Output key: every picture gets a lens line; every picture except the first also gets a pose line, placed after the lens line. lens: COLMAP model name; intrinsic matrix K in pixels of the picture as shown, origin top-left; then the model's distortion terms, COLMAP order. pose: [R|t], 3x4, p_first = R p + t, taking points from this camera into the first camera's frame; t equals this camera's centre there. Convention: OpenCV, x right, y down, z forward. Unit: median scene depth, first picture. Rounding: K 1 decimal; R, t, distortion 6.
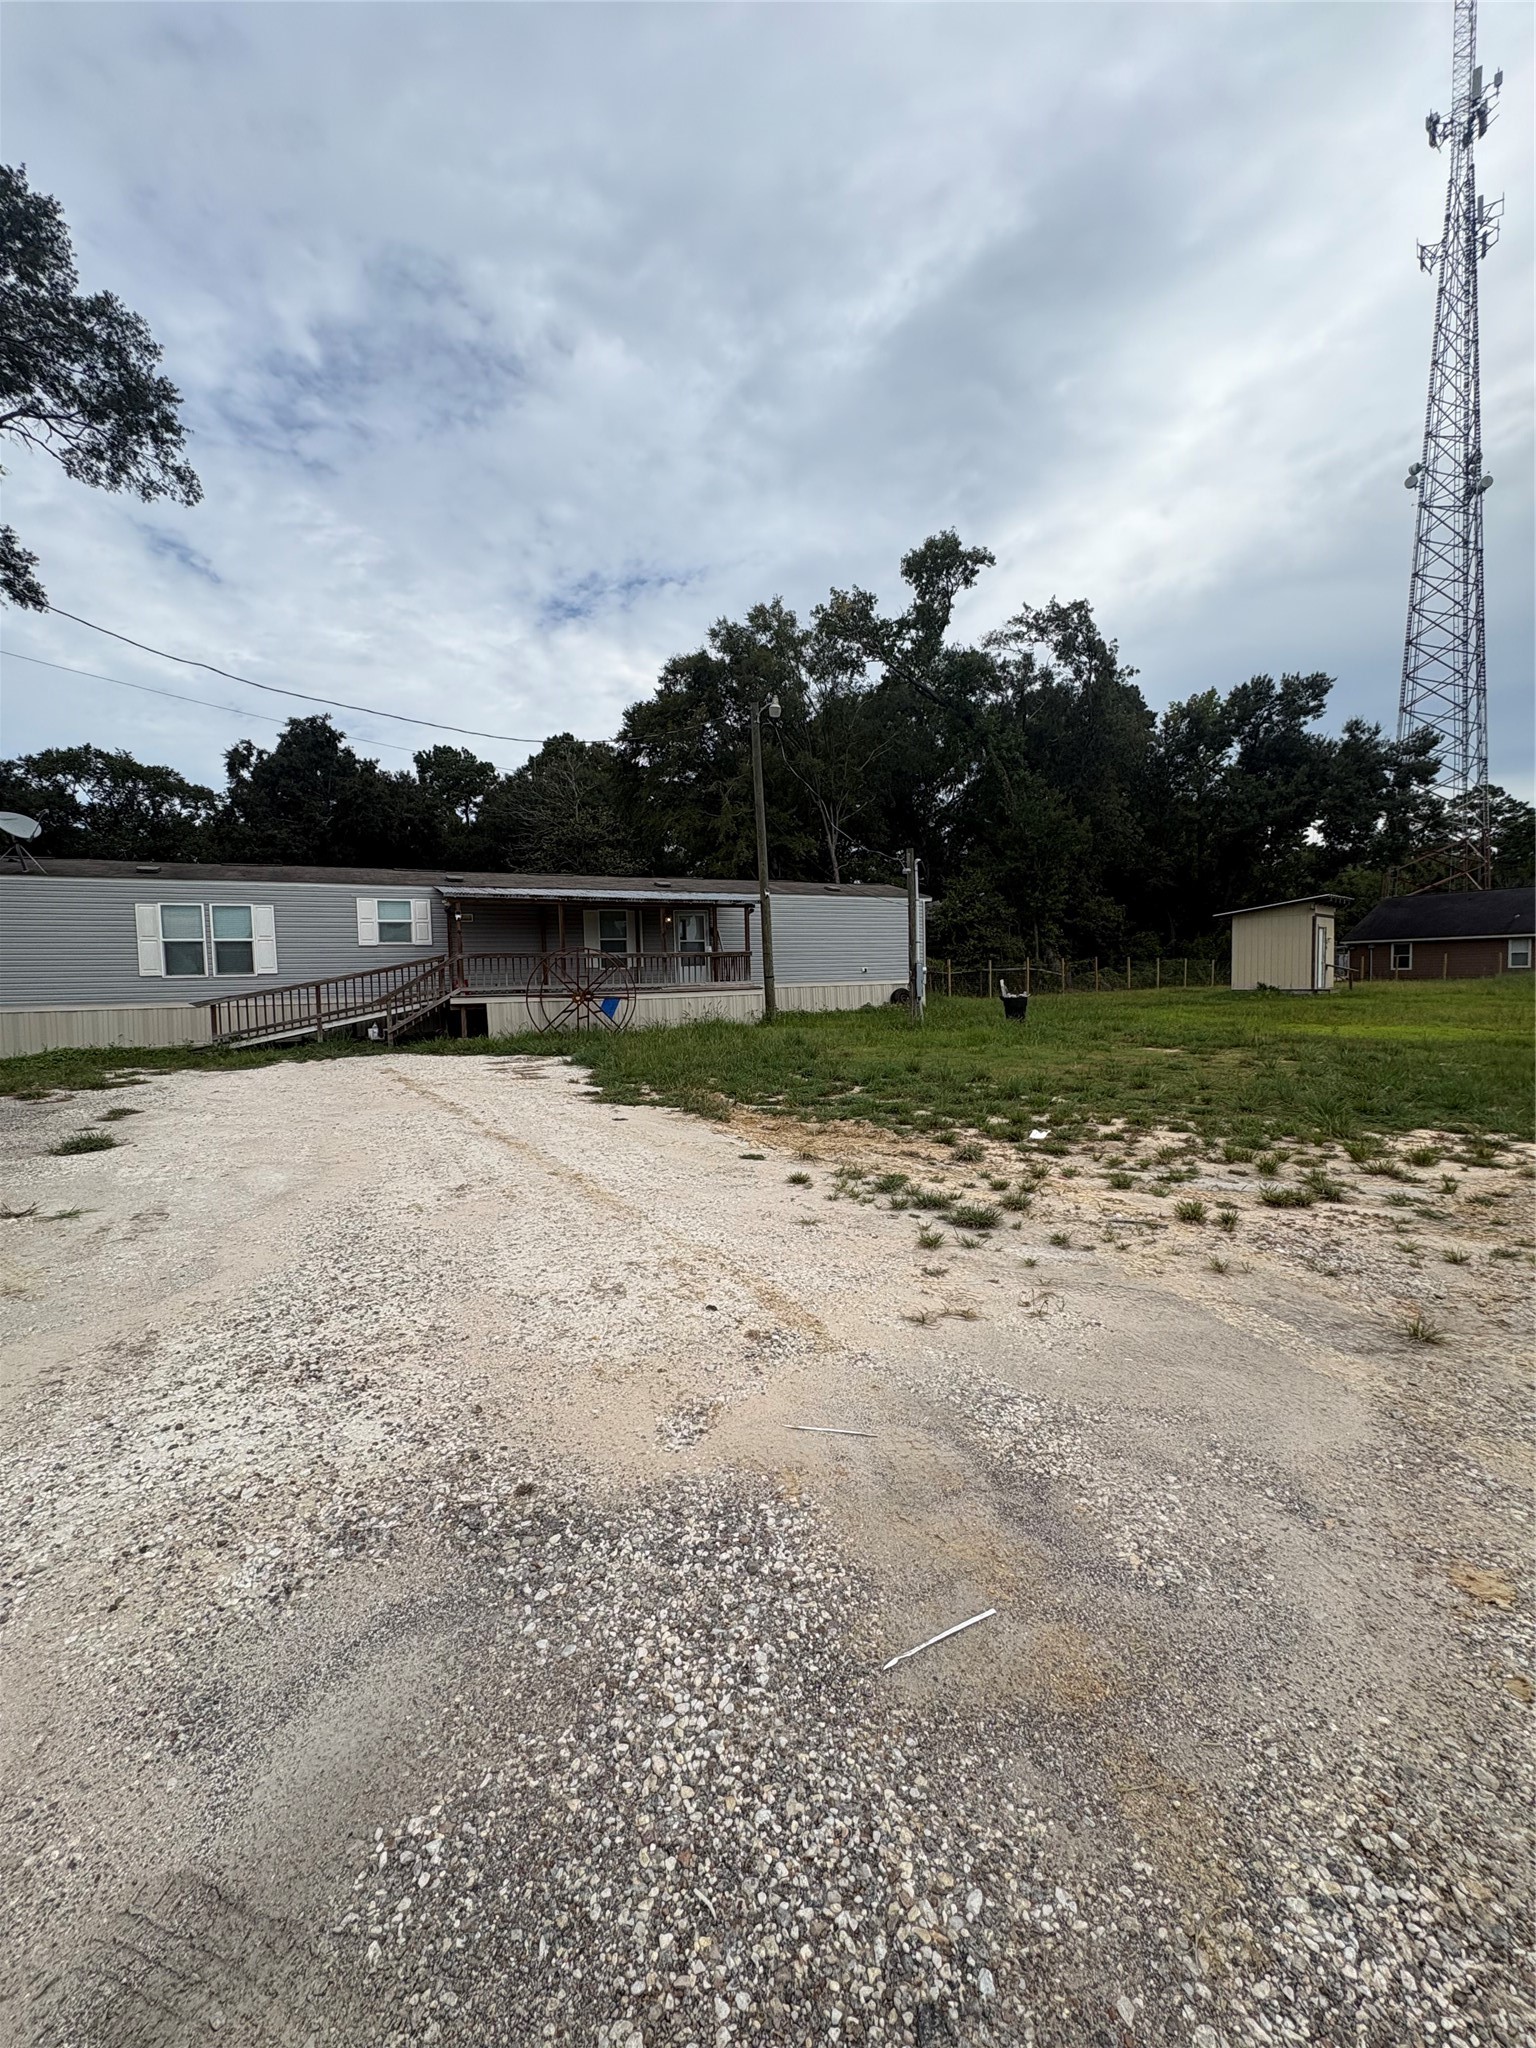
lens RADIAL K [[824.1, 0, 764.7], [0, 824.1, 1021.2], [0, 0, 1]] dist [0.011616, -0.001001]
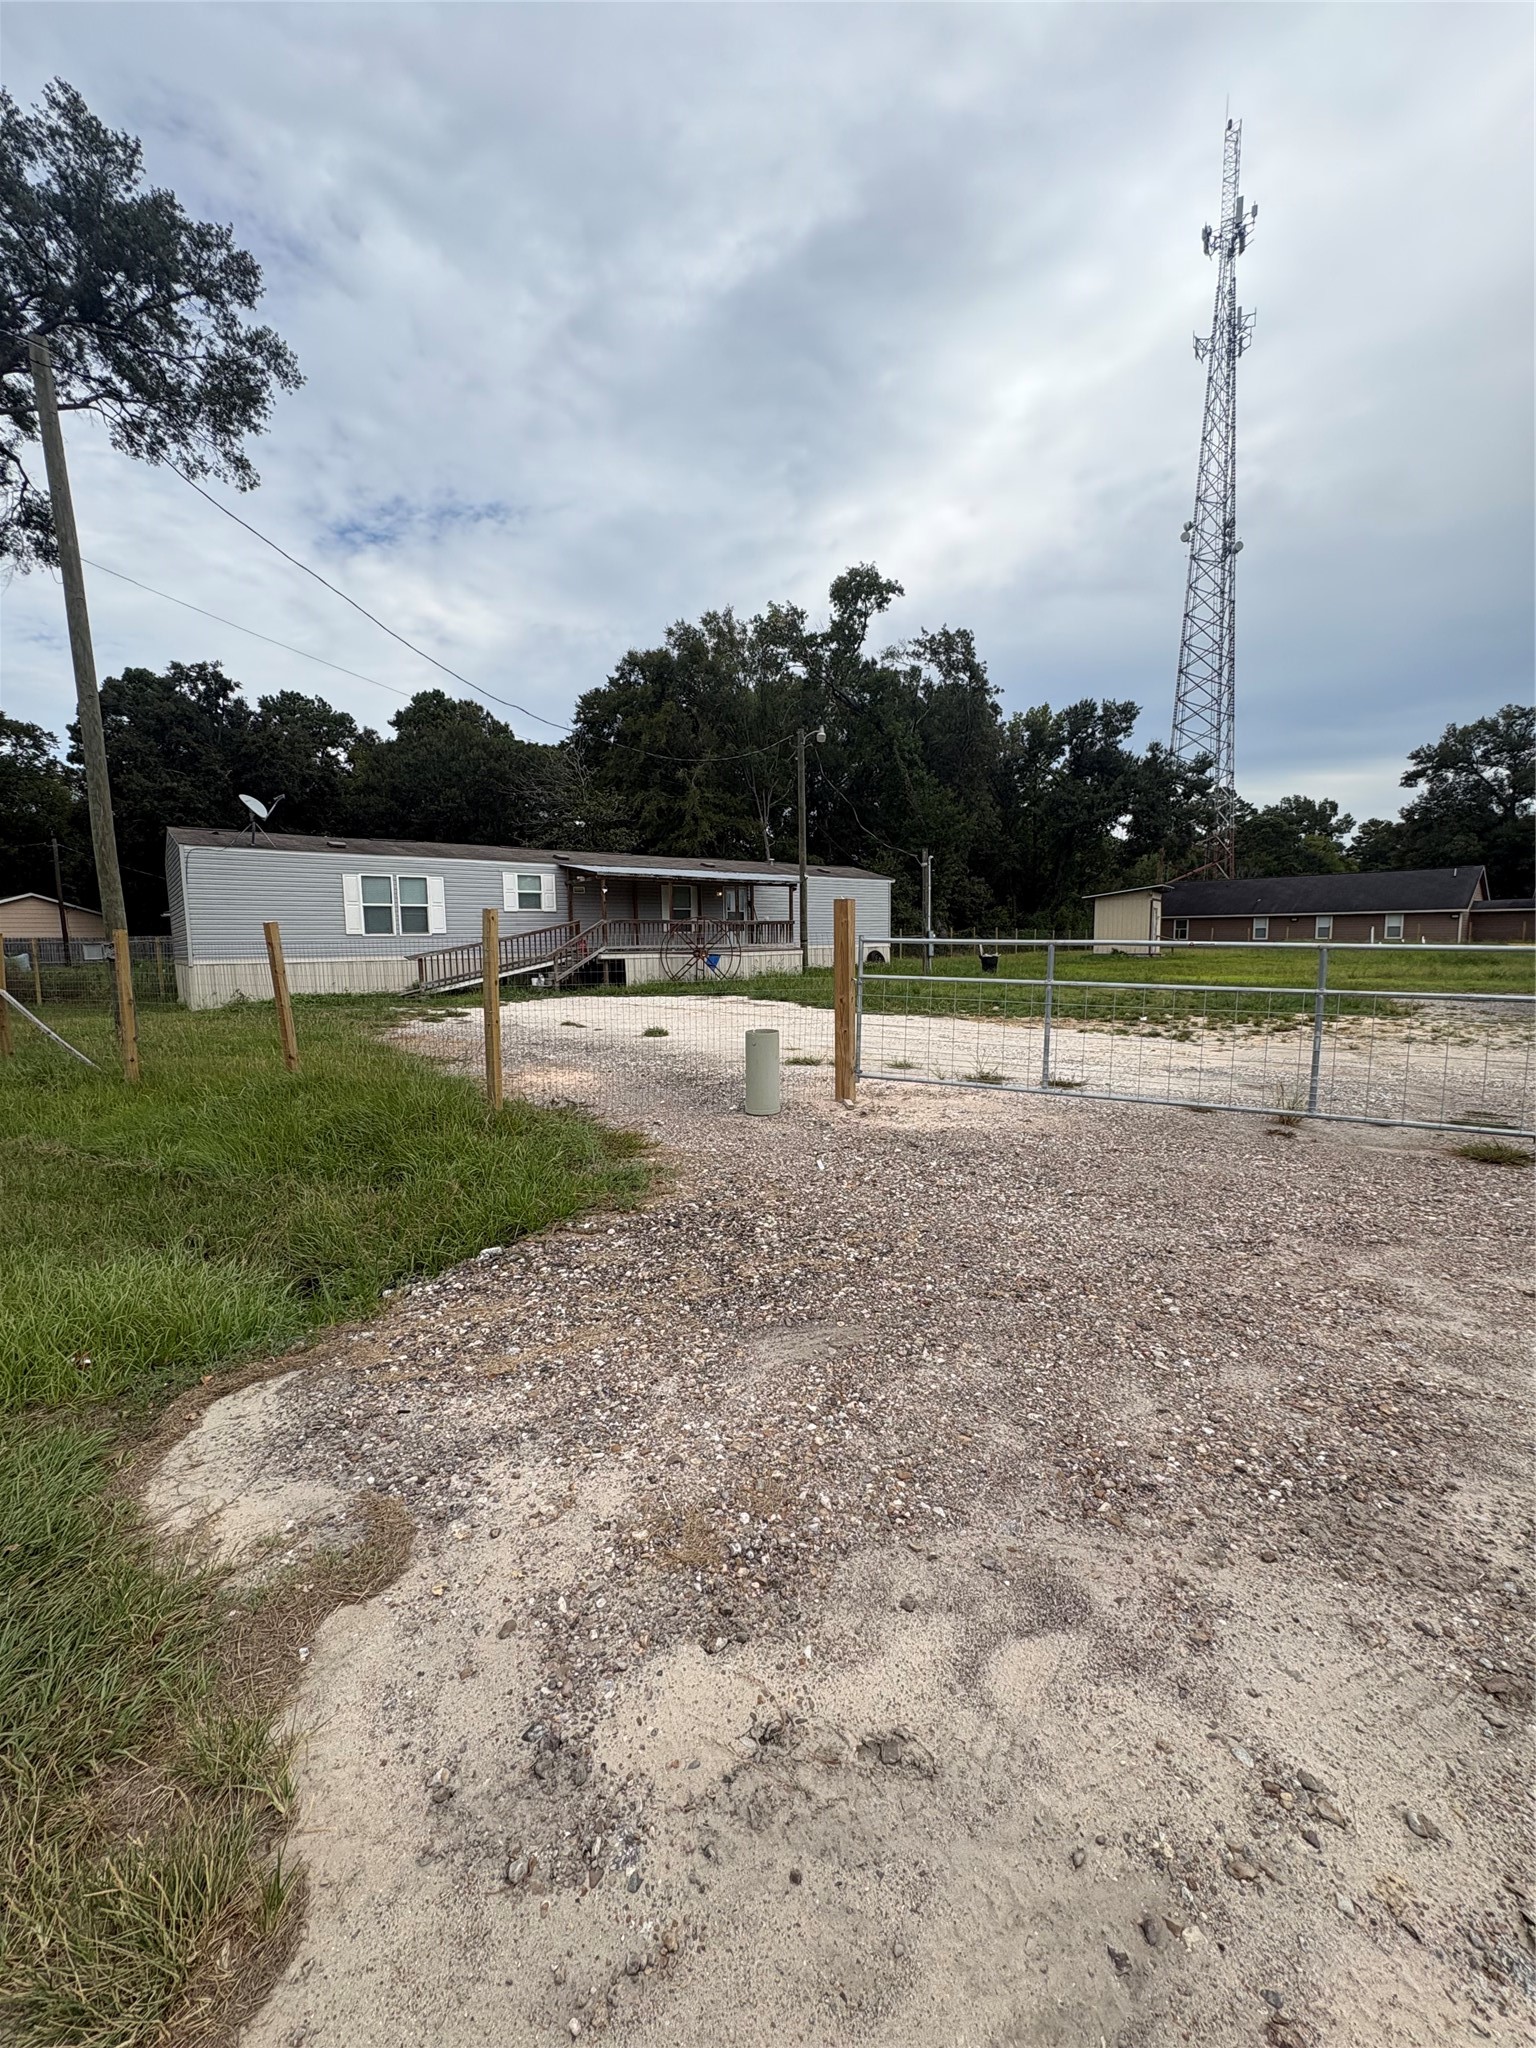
lens RADIAL K [[824.1, 0, 769.9], [0, 824.1, 1024.9], [0, 0, 1]] dist [0.011616, -0.001001]
pose [[0.974638, -0.012758, 0.223423, -0.146002], [0.002446, 0.998921, 0.046369, 0.008395], [-0.223773, -0.044646, 0.973618, -0.114717]]
